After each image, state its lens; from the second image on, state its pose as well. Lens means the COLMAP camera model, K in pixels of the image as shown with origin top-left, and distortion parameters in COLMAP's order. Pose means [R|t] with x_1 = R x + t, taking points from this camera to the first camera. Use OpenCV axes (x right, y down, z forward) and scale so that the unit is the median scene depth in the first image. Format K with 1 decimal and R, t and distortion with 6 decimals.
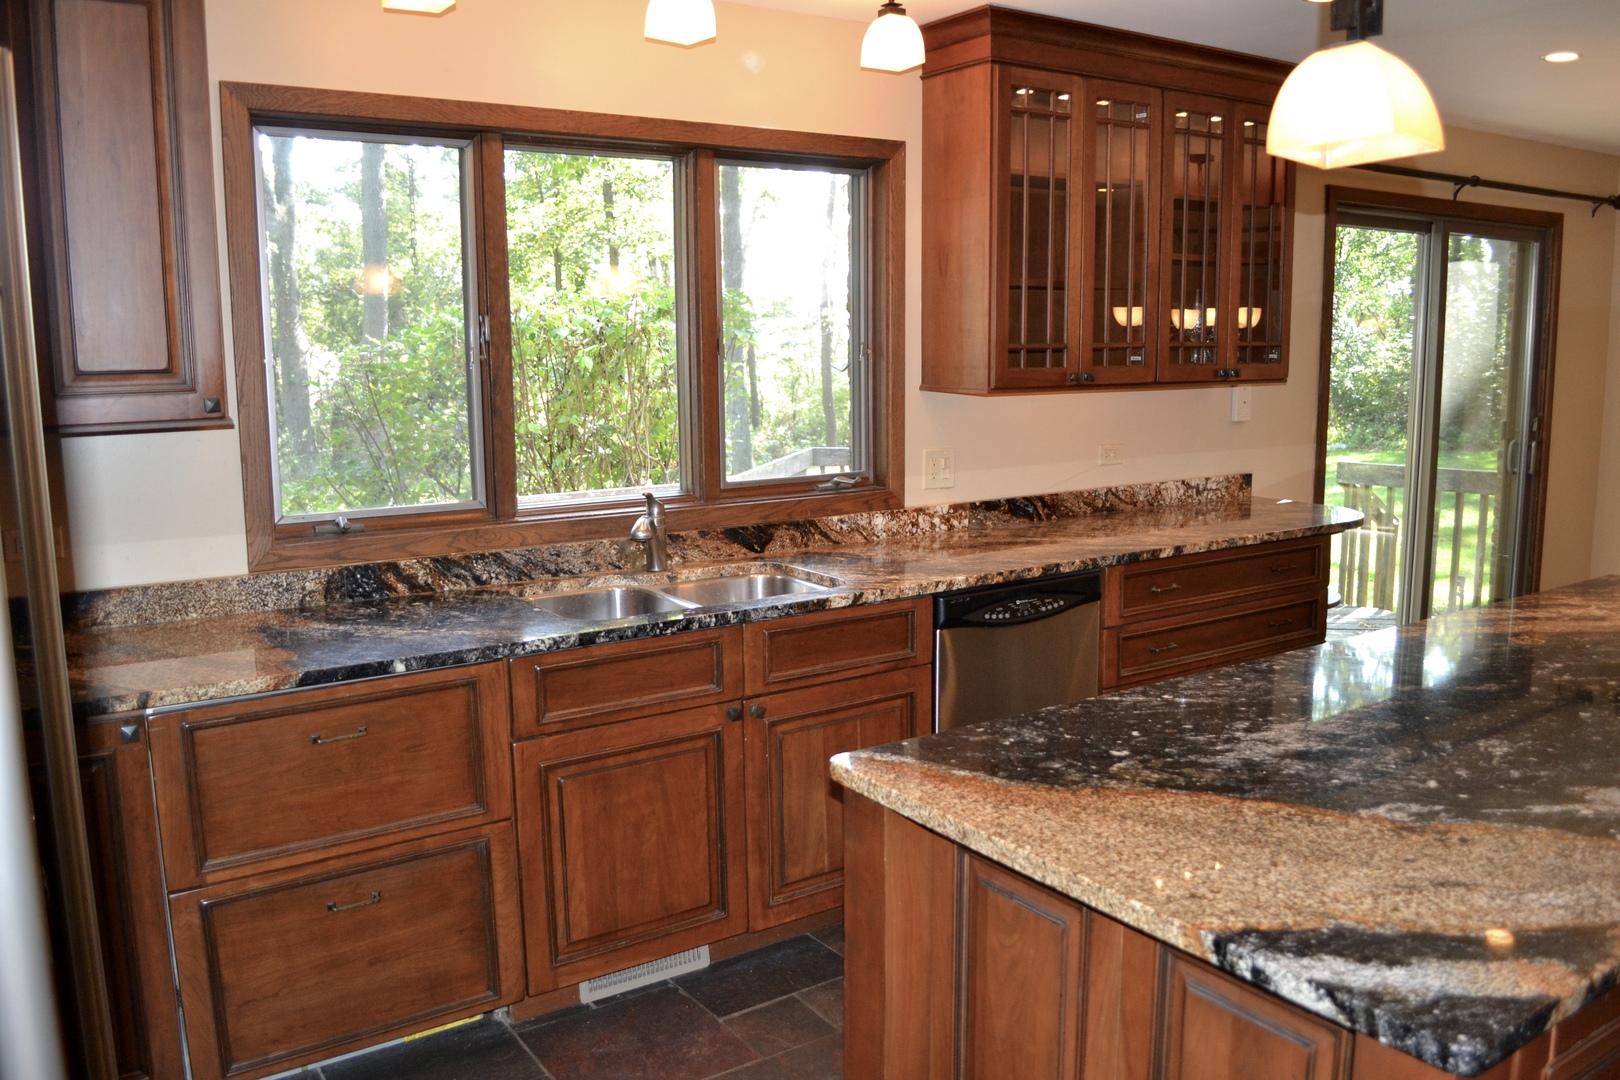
lens RADIAL K [[1300.6, 0, 819.2], [0, 1300.6, 547.3], [0, 0, 1]] dist [-0.085640, 0.013773]
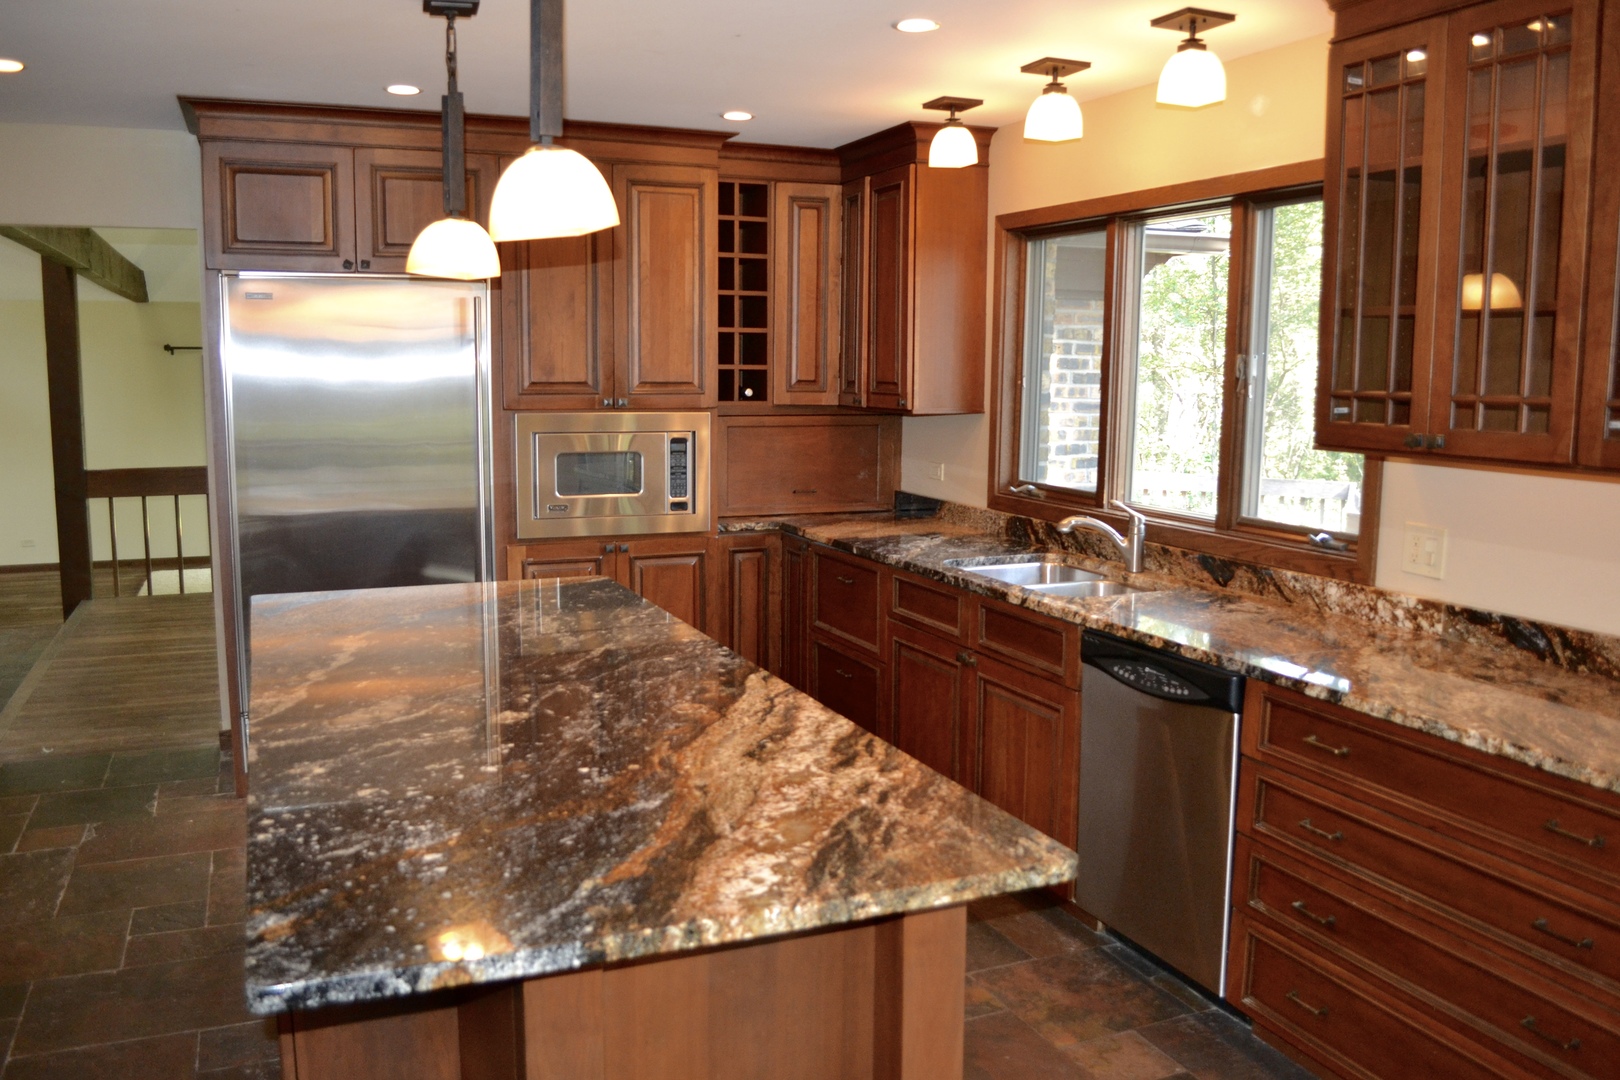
lens RADIAL K [[1300.6, 0, 811.5], [0, 1300.6, 546.1], [0, 0, 1]] dist [-0.085640, 0.013773]
pose [[-0.185349, 0.143062, -0.972203, 1.027664], [-0.162846, 0.971195, 0.173960, -0.155234], [0.969086, 0.190563, -0.156713, 0.867283]]
